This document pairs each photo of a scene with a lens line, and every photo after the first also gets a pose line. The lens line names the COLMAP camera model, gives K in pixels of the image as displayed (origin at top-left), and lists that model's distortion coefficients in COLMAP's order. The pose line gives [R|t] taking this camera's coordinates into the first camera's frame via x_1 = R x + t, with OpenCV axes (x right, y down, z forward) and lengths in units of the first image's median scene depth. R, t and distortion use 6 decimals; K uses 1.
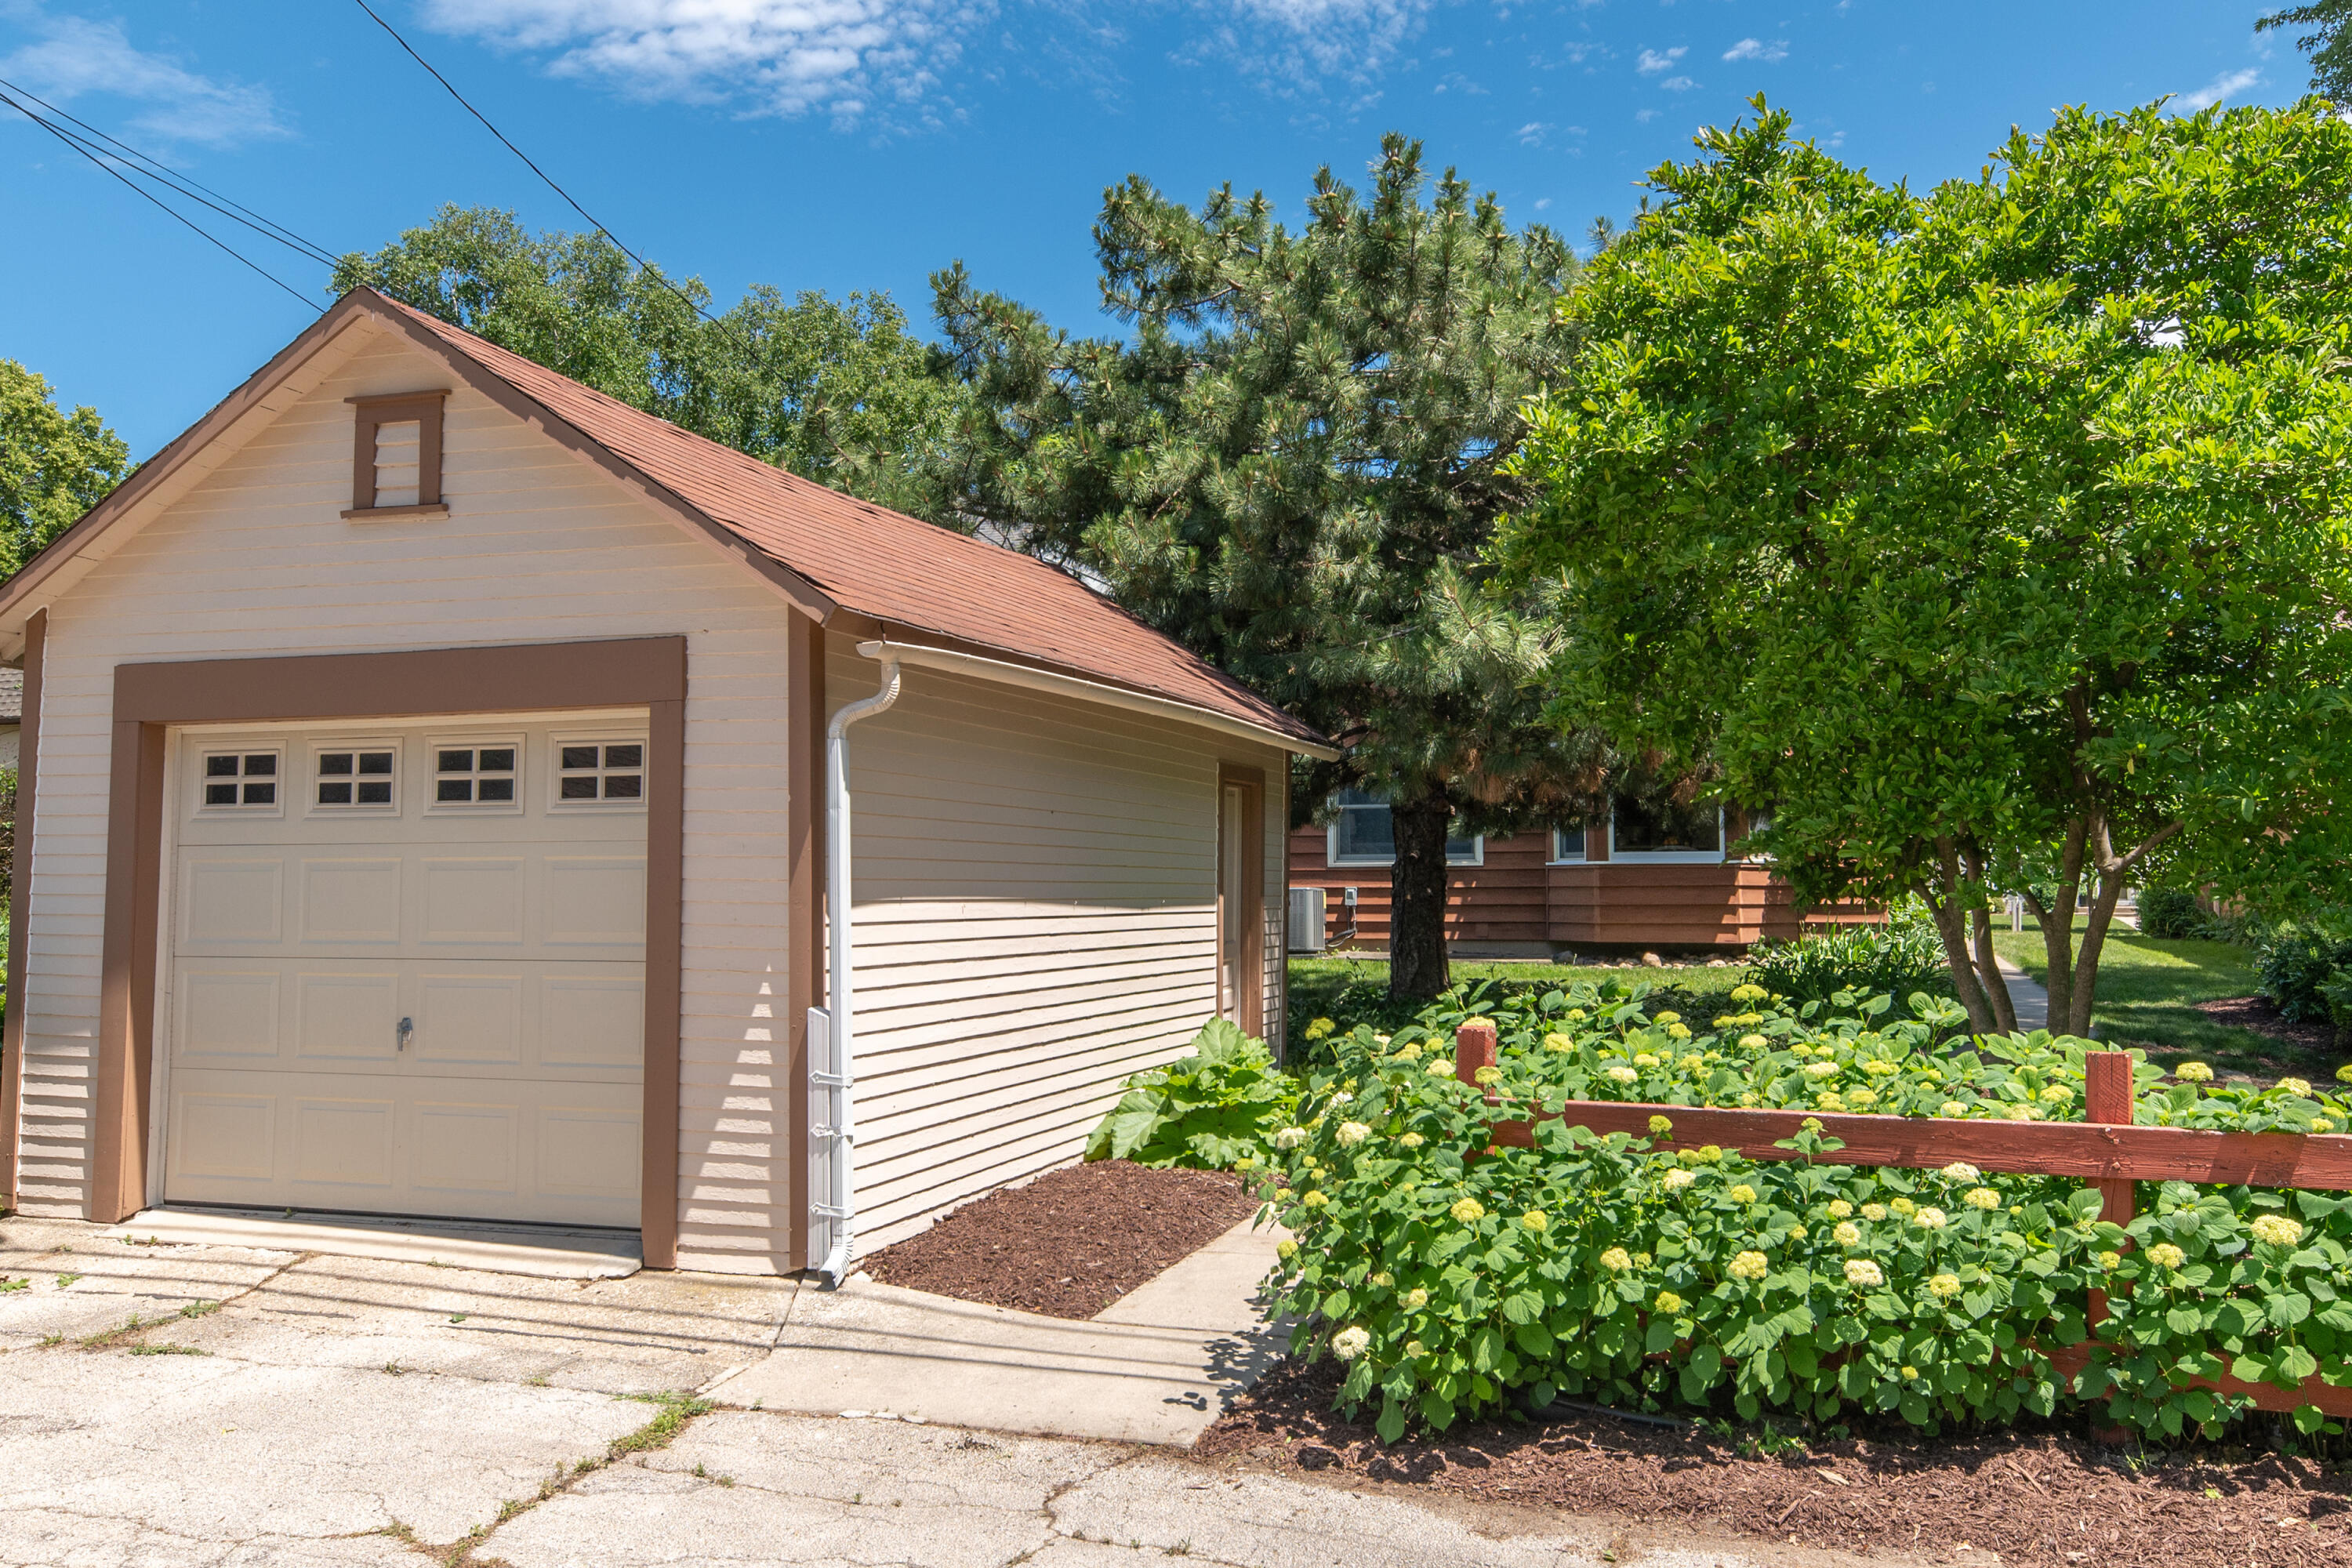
lens RADIAL K [[1882.8, 0, 1176.0], [0, 1882.8, 784.0], [0, 0, 1]] dist [-0.002996, -0.000737]
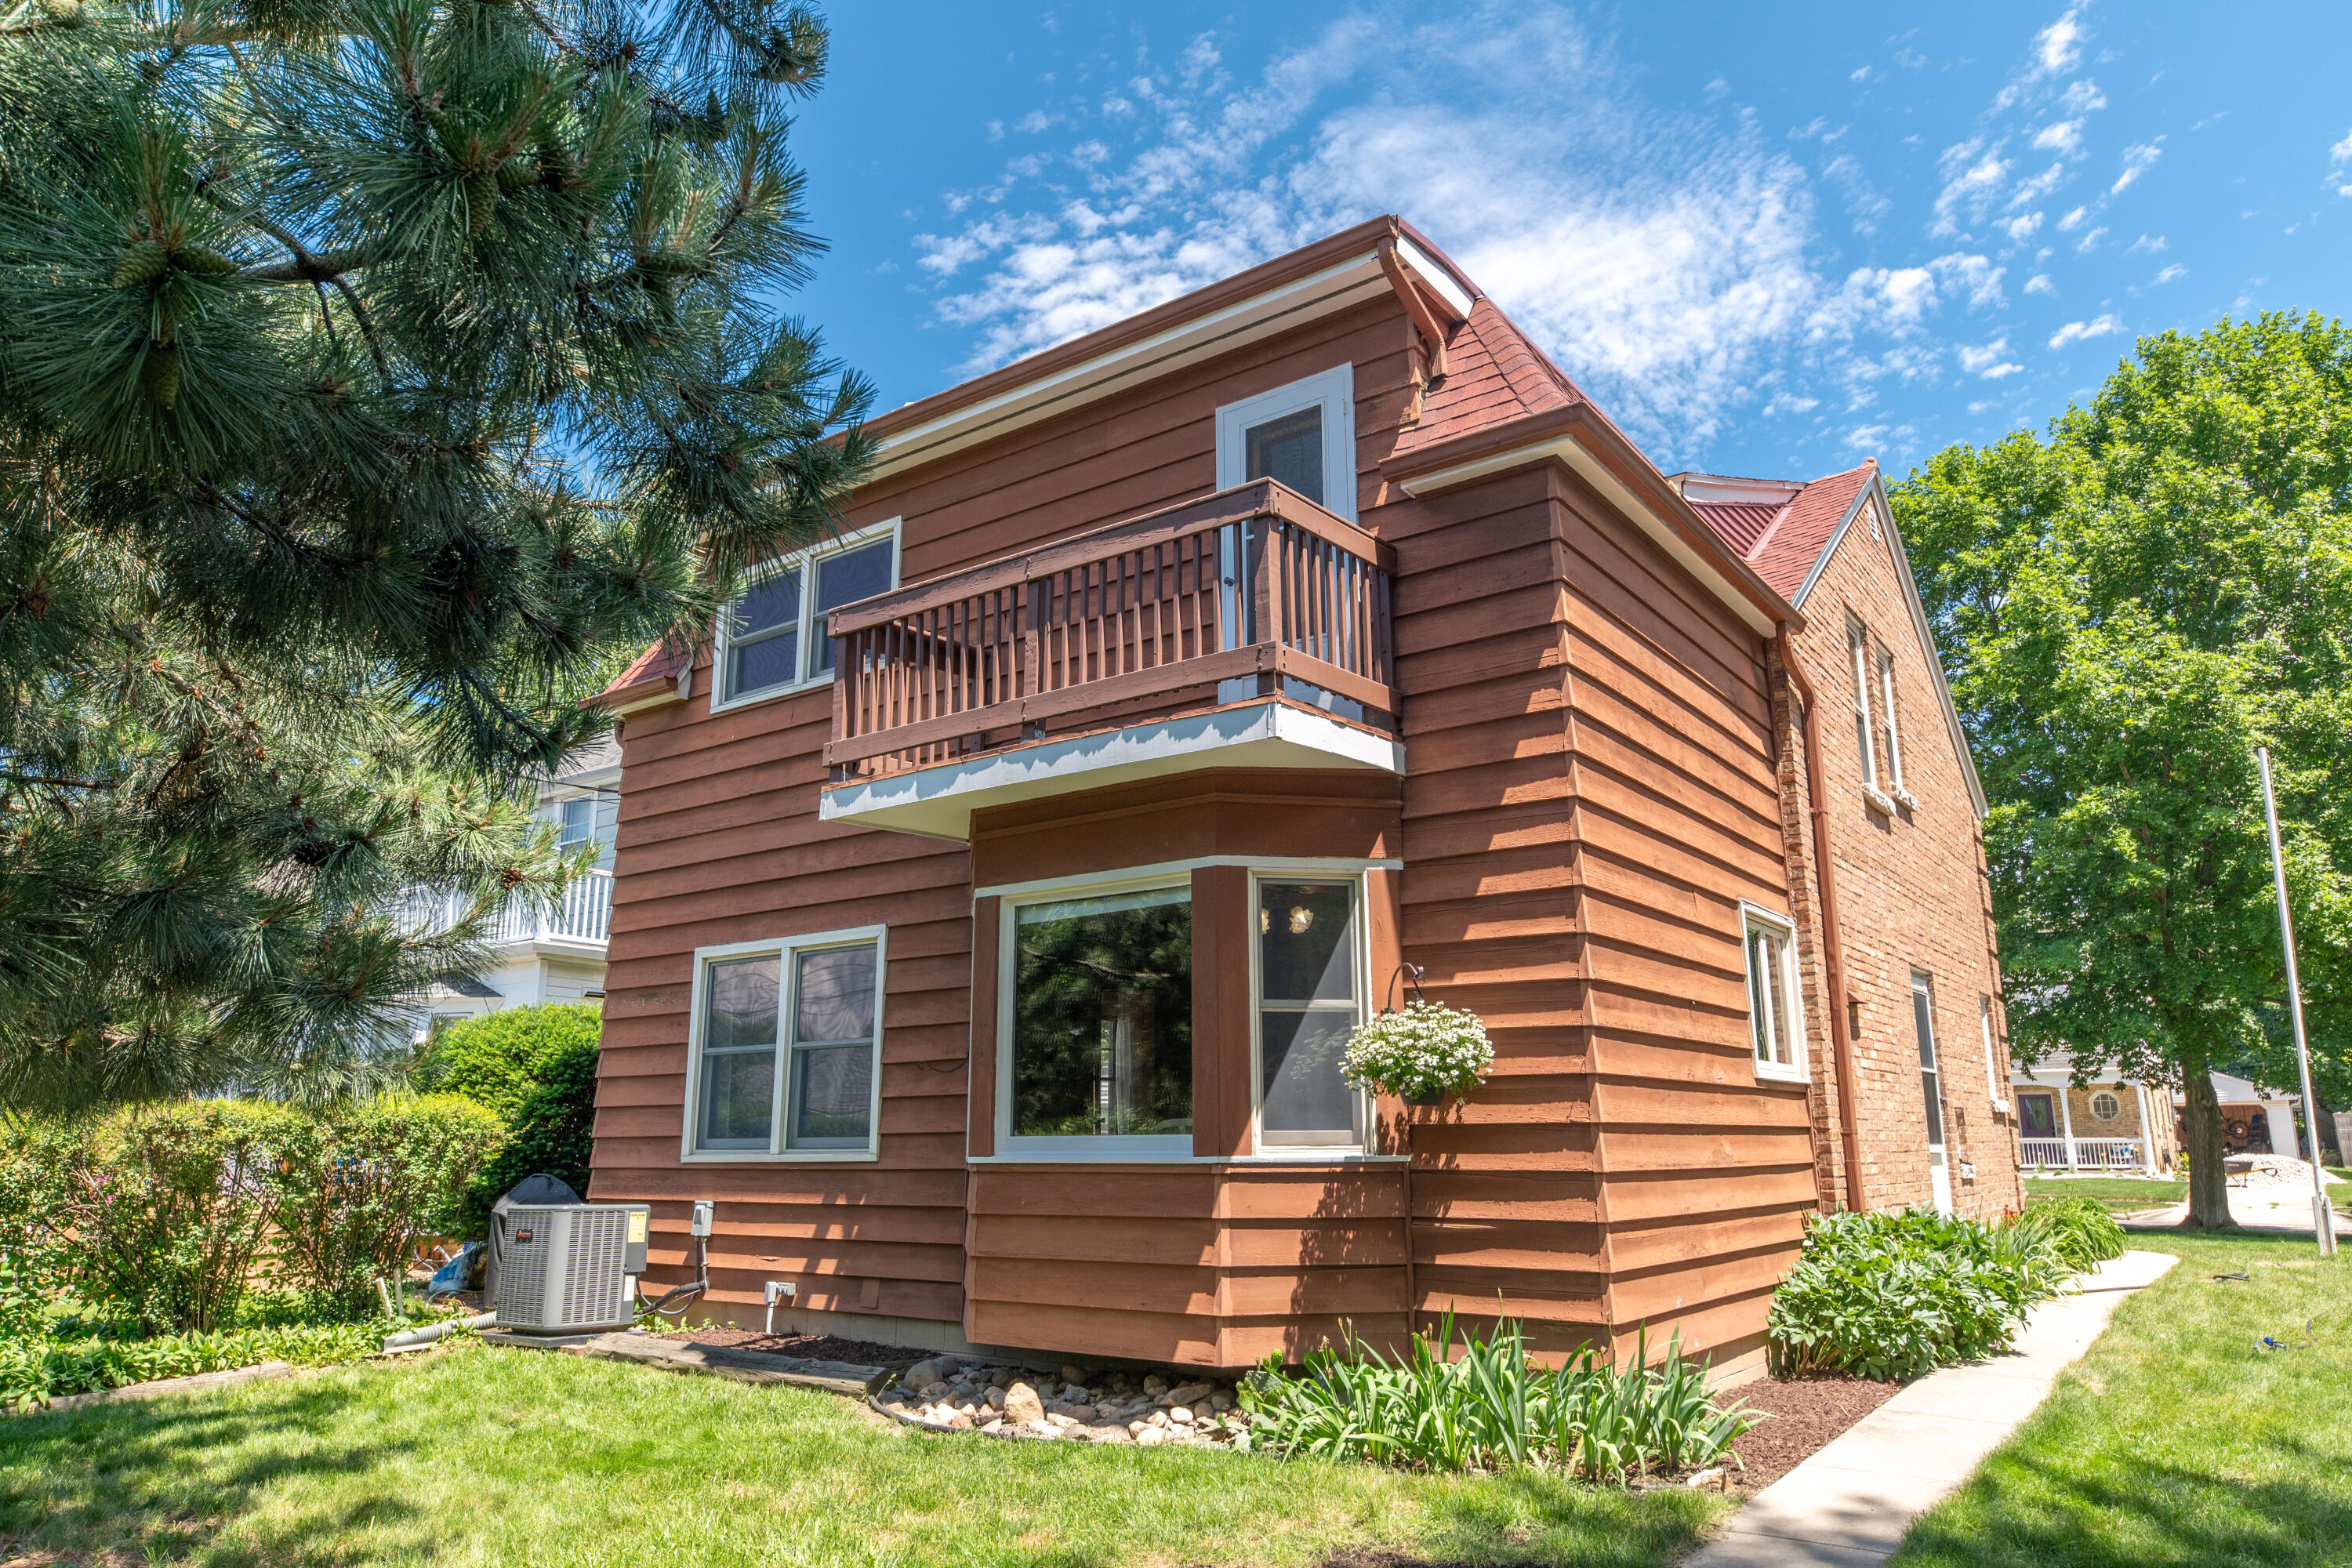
lens RADIAL K [[1536.3, 0, 1176.0], [0, 1536.3, 784.0], [0, 0, 1]] dist [-0.002777, -0.001453]
pose [[0.956483, -0.069126, -0.283483, 0.385054], [0.018424, 0.983902, -0.177756, 0.019202], [0.291207, 0.164798, 0.942359, 0.651023]]
